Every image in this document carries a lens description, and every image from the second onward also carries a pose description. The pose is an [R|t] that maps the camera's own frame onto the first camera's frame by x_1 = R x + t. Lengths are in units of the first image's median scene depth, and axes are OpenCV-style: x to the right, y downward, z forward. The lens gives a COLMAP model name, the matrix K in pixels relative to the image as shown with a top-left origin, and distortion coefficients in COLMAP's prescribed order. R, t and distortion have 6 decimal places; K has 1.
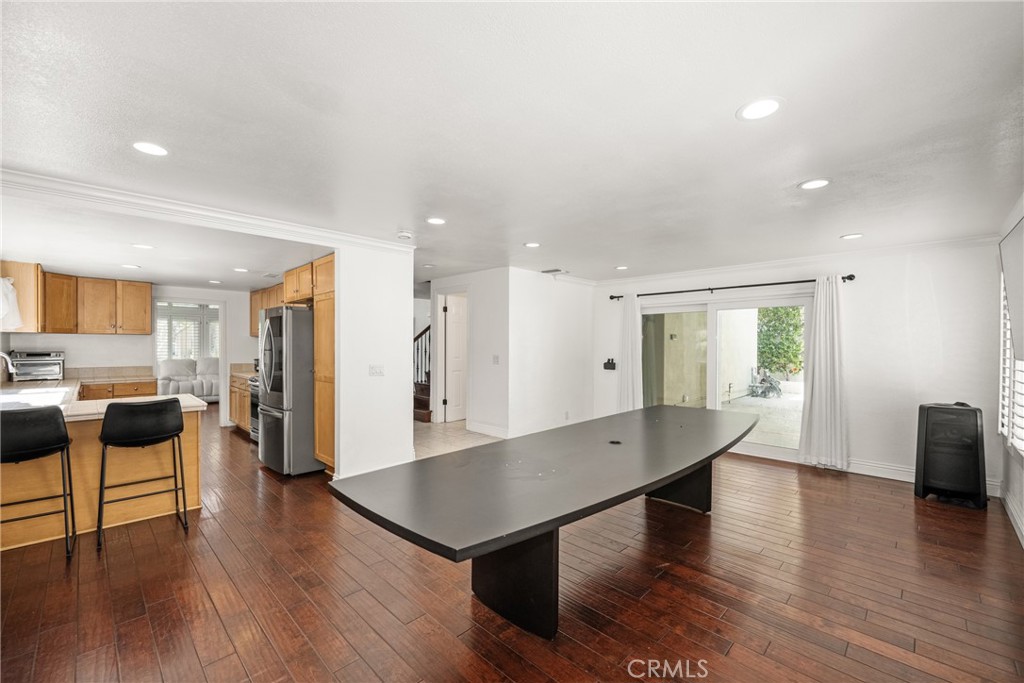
lens RADIAL K [[435.1, 0, 520.5], [0, 435.1, 346.7], [0, 0, 1]] dist [-0.000428, -0.000117]
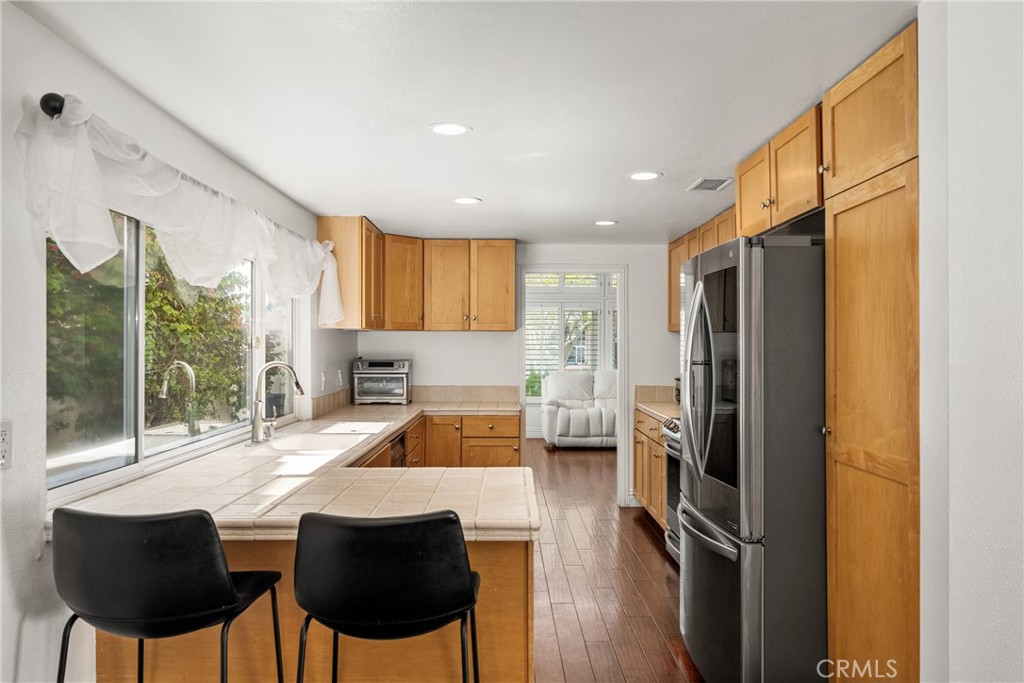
lens RADIAL K [[711.1, 0, 515.0], [0, 711.1, 343.3], [0, 0, 1]] dist [-0.001429, 0.001321]
pose [[0.711191, -0.004186, -0.702987, -0.219148], [-0.004701, 0.999932, -0.010709, -0.001946], [0.702983, 0.010921, 0.711122, 0.376465]]
